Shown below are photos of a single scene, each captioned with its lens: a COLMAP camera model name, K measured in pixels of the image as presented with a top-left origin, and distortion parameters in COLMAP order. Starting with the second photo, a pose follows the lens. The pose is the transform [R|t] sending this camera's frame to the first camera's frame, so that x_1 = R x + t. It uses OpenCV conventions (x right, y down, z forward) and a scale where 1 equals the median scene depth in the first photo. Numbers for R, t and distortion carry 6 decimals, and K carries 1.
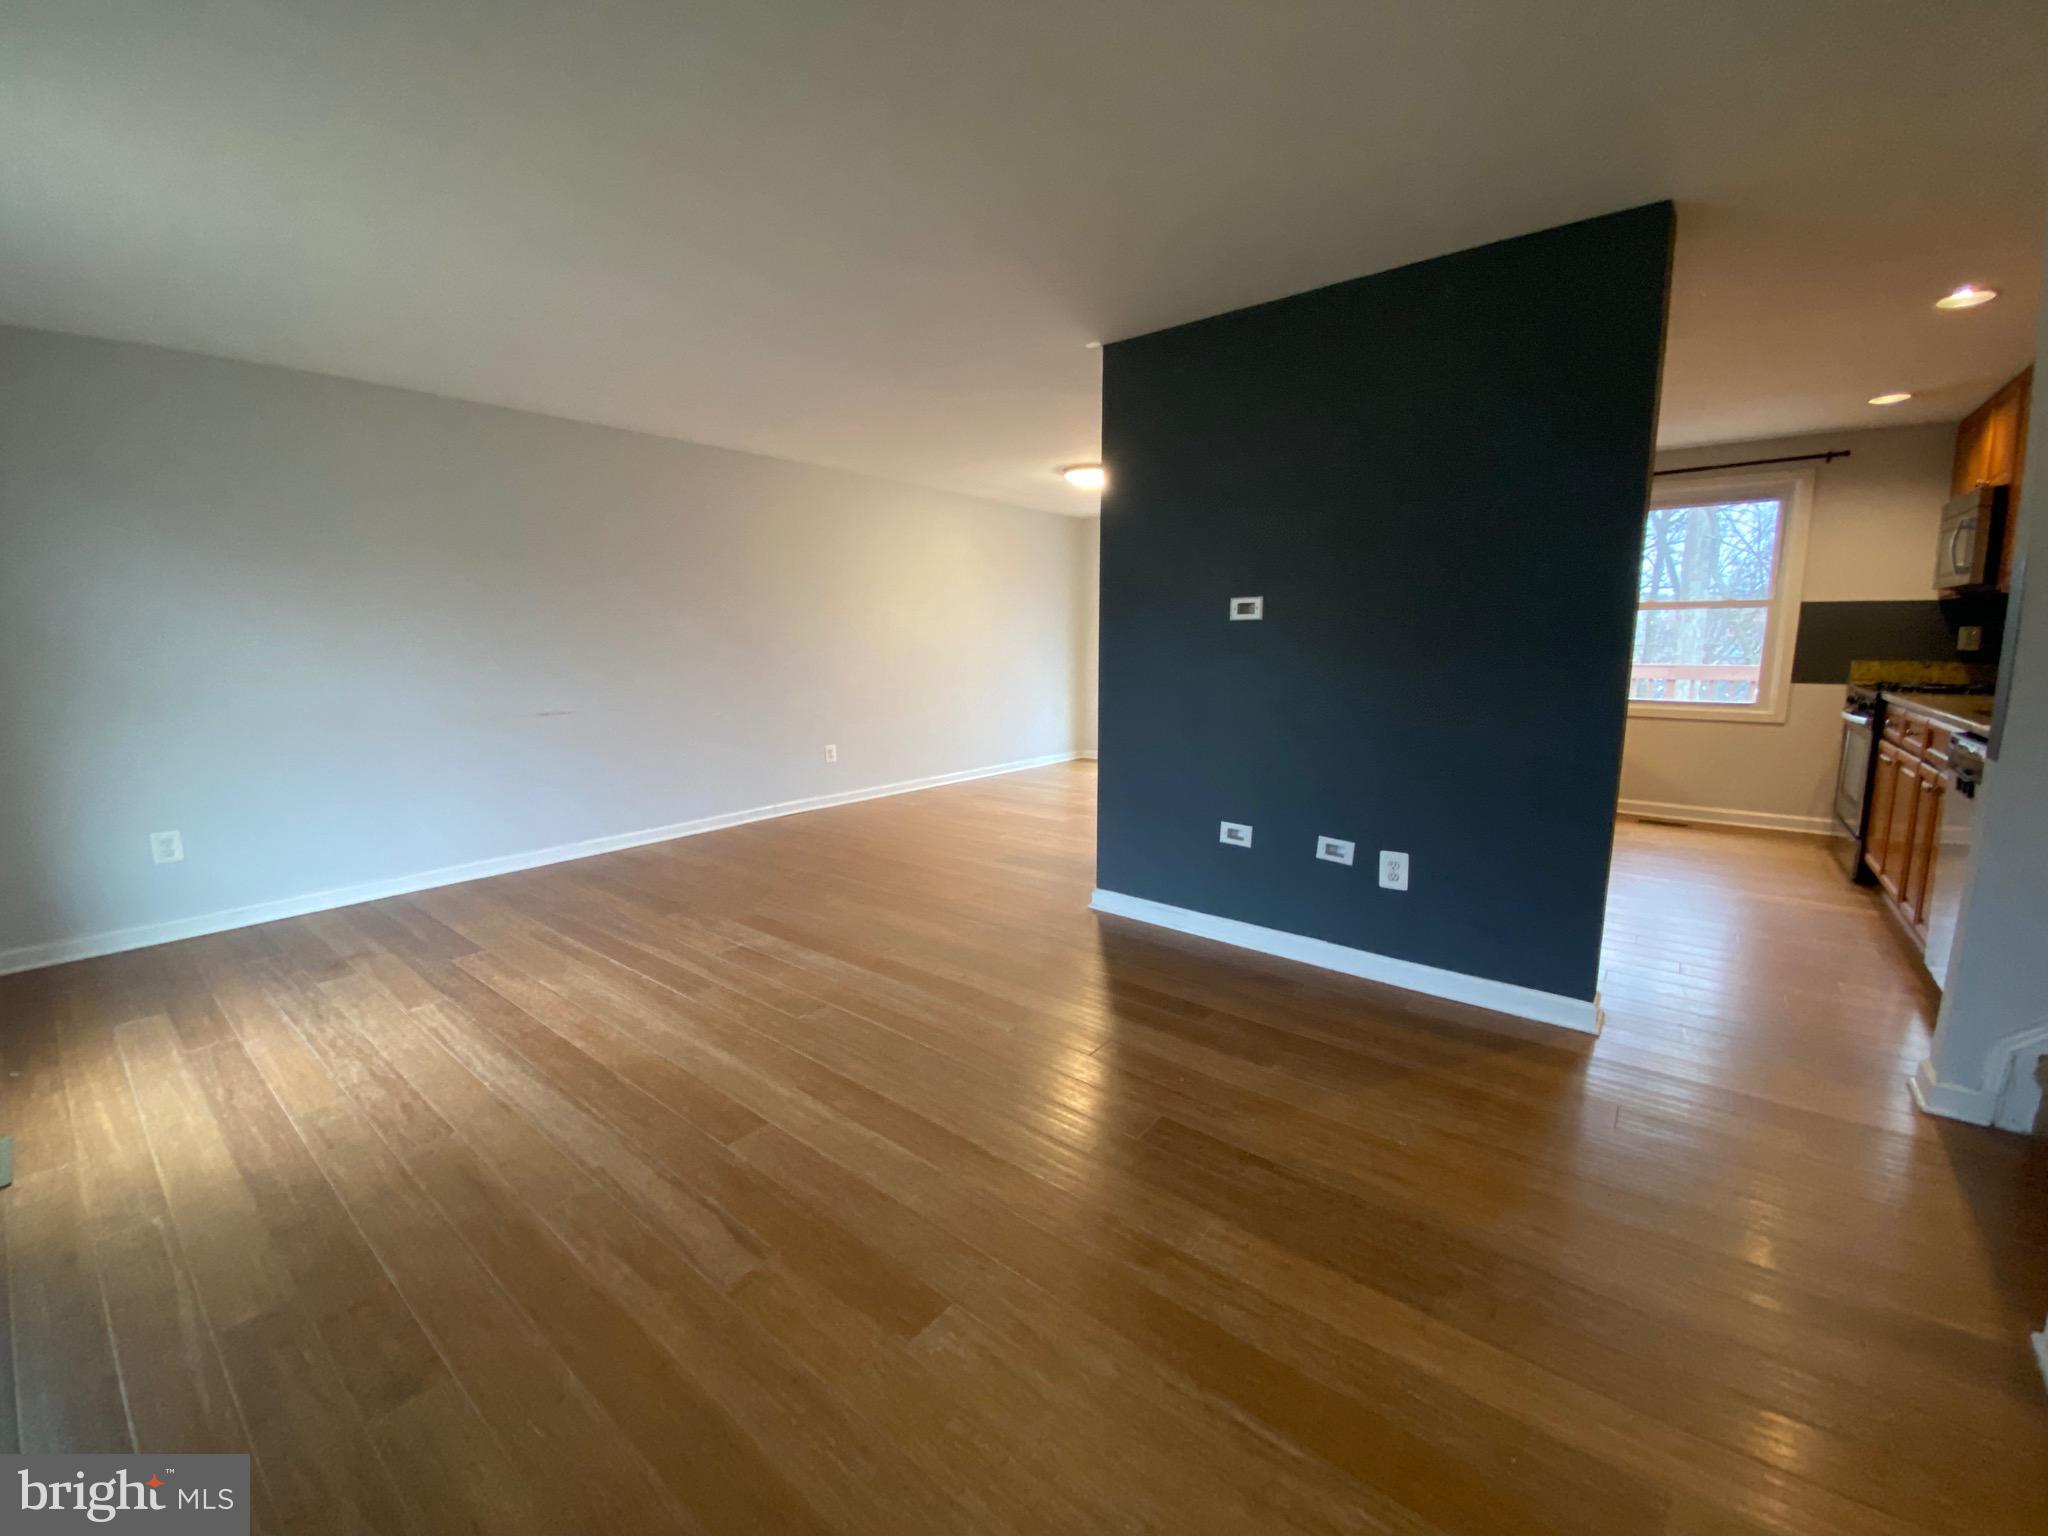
lens RADIAL K [[815.8, 0, 1020.0], [0, 815.8, 761.1], [0, 0, 1]] dist [0.028029, -0.025536]
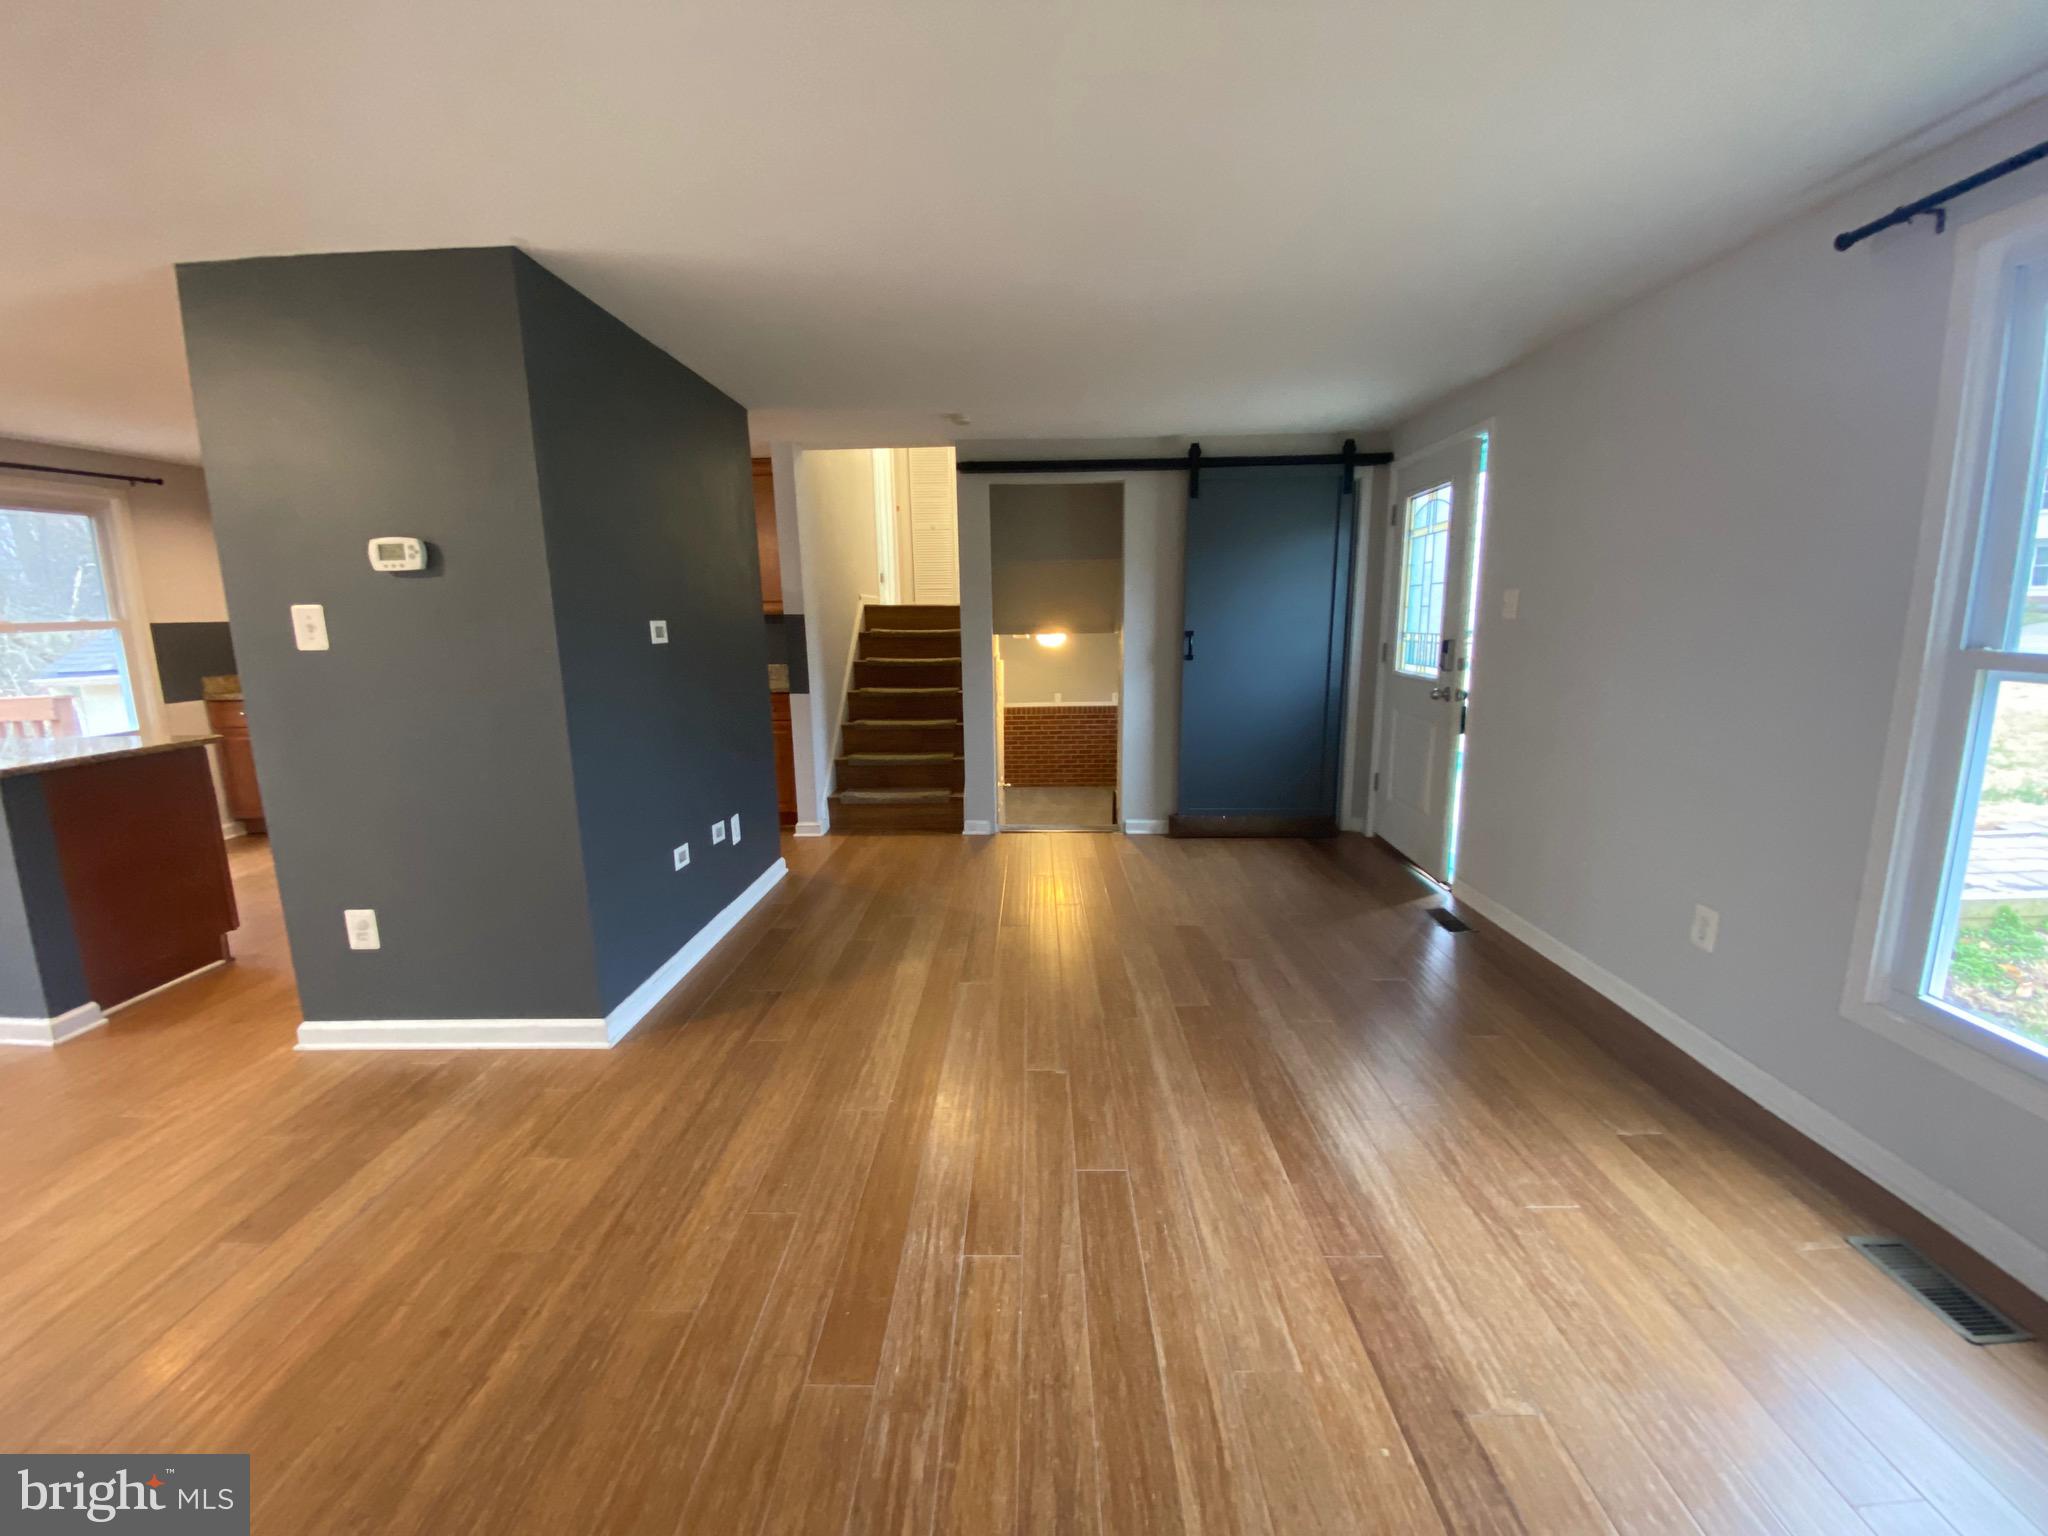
lens RADIAL K [[820.2, 0, 1014.3], [0, 820.2, 769.1], [0, 0, 1]] dist [0.029800, -0.025916]
pose [[-0.604933, -0.130578, 0.785497, -0.805859], [0.139231, 0.953920, 0.265802, -0.237597], [-0.784009, 0.270158, -0.558878, 1.284790]]
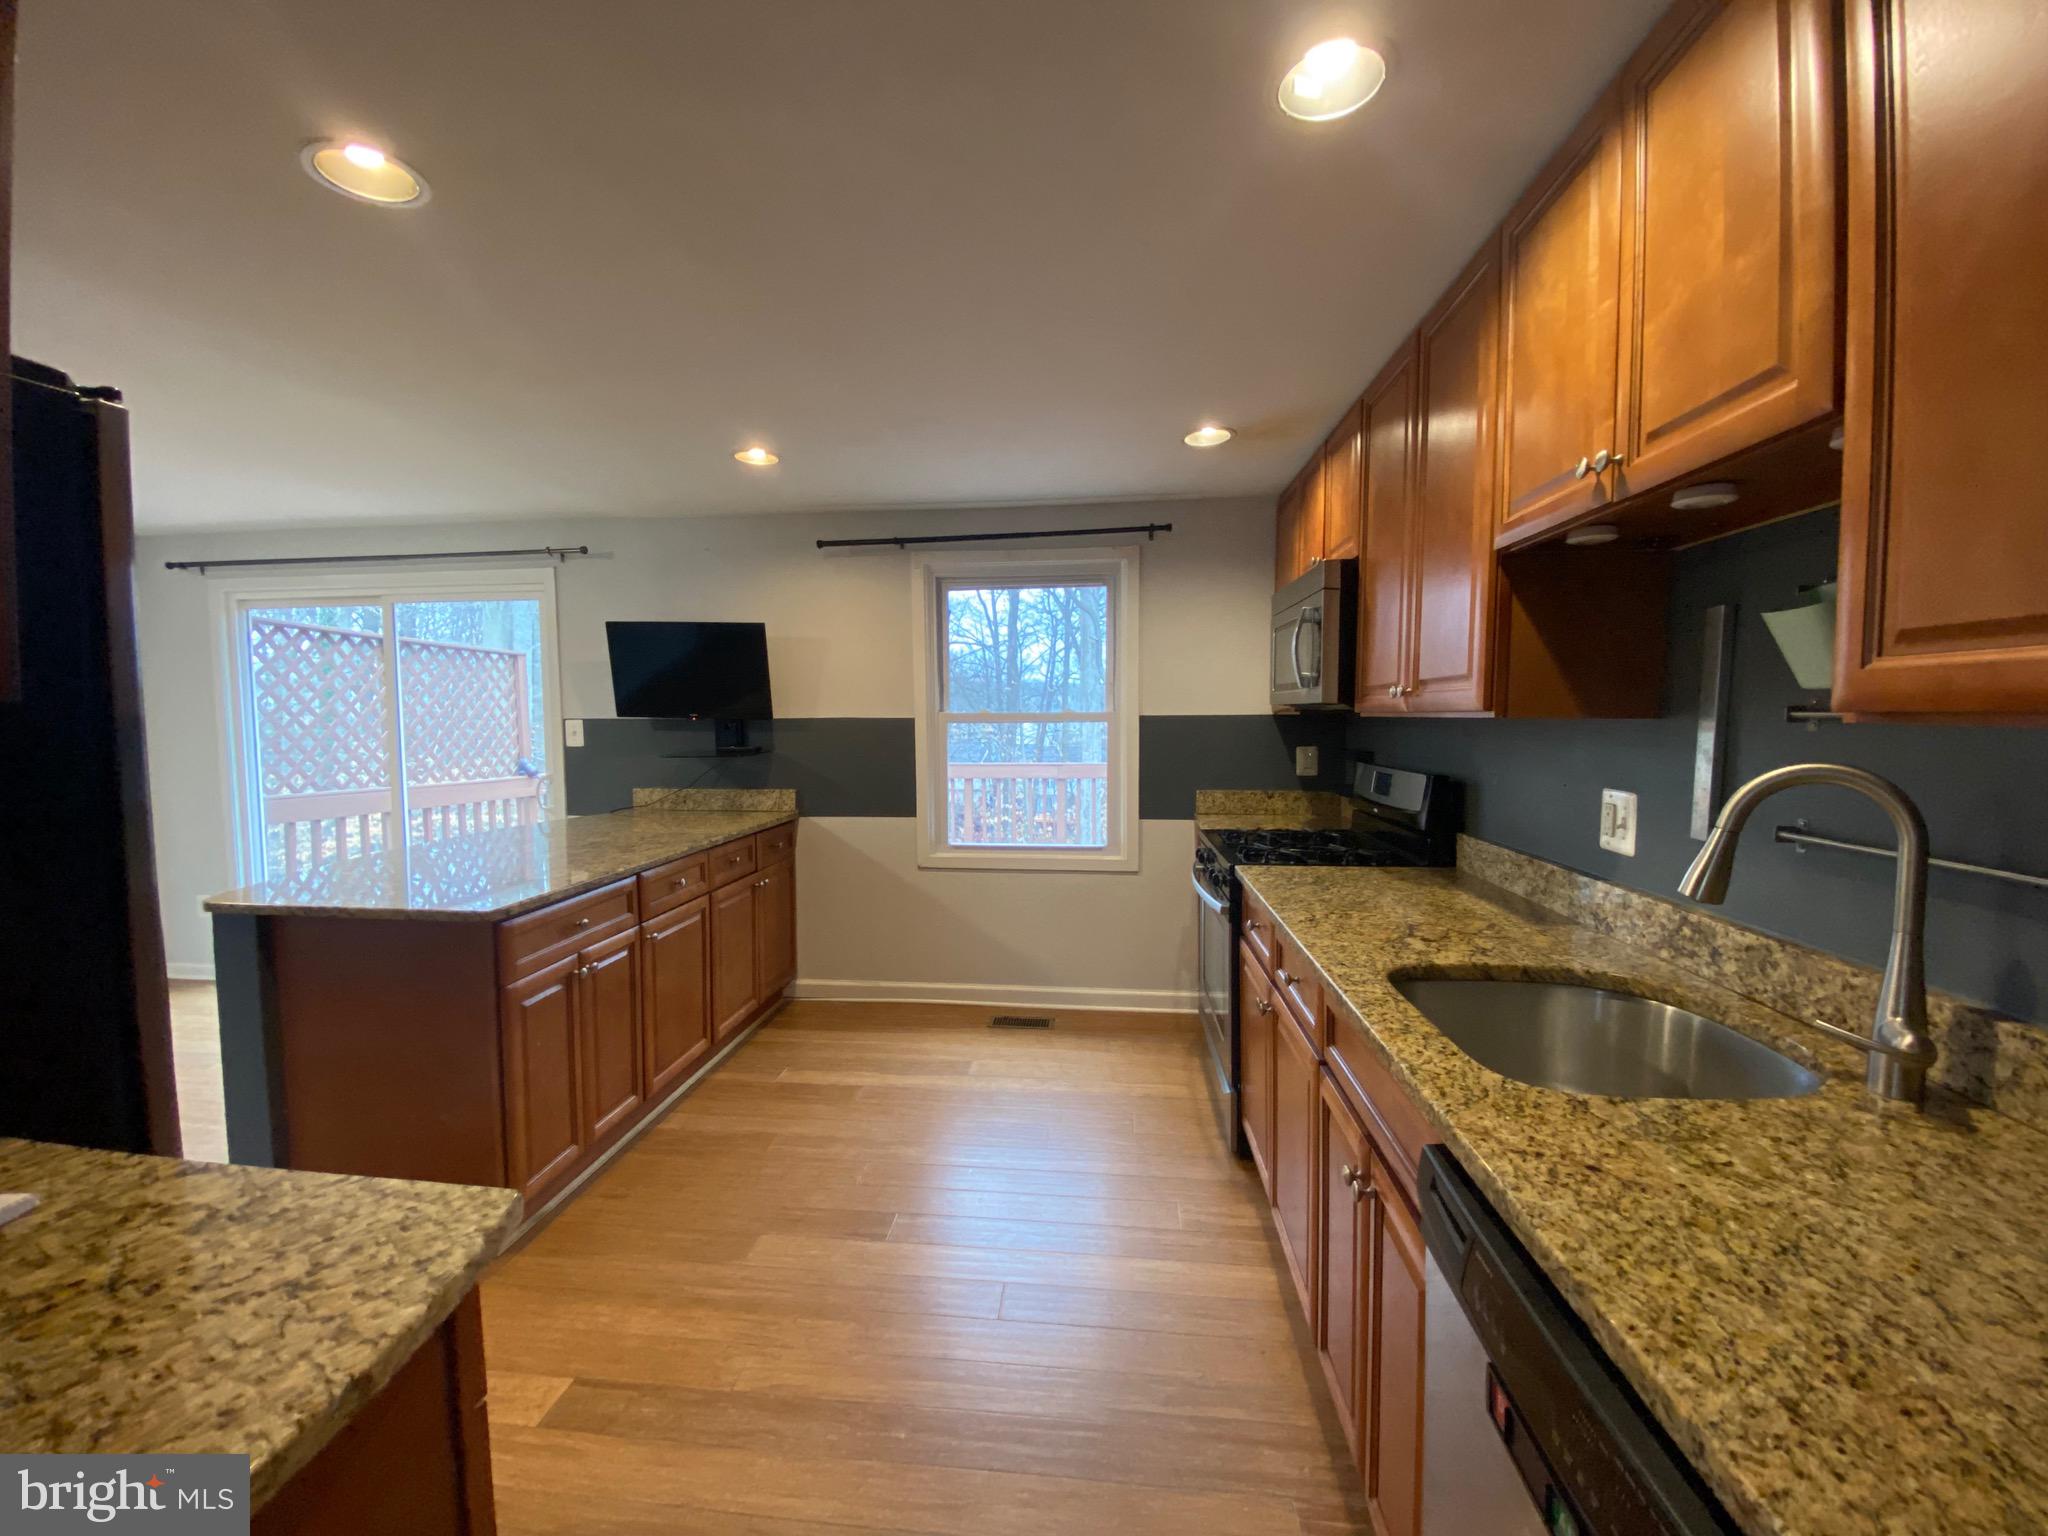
lens RADIAL K [[815.8, 0, 1020.0], [0, 815.8, 761.1], [0, 0, 1]] dist [0.028029, -0.025536]
pose [[0.838847, -0.032514, 0.543396, 0.721732], [0.083584, 0.994071, -0.069550, -0.176594], [-0.537913, 0.103761, 0.836590, 0.691346]]
